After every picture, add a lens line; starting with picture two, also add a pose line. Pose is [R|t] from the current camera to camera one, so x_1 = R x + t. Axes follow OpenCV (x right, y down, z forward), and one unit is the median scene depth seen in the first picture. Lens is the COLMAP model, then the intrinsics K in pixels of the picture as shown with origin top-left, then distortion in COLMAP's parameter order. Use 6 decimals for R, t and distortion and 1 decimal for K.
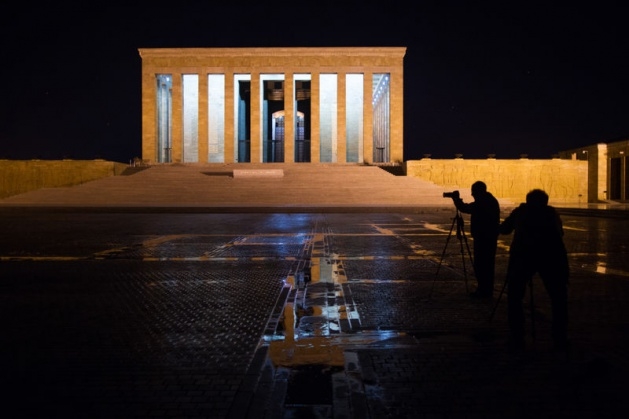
lens RADIAL K [[551.0, 0, 314.5], [0, 551.0, 209.5], [0, 0, 1]] dist [-0.047502, 0.014830]
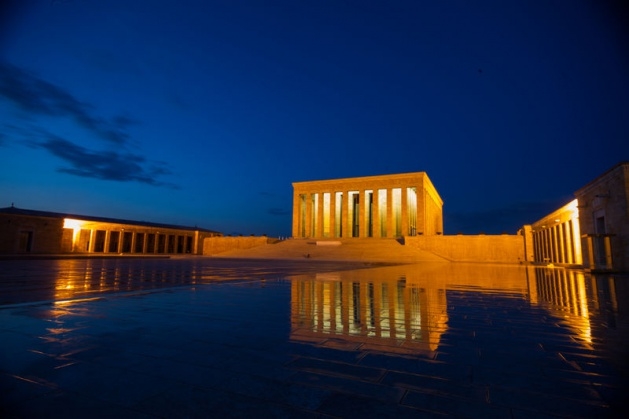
lens RADIAL K [[323.7, 0, 319.2], [0, 323.7, 220.3], [0, 0, 1]] dist [0.000750, 0.000318]
pose [[0.912141, -0.024627, -0.409136, 0.278441], [-0.026923, 0.992438, -0.119760, -0.005495], [0.408992, 0.120253, 0.904580, -0.065911]]
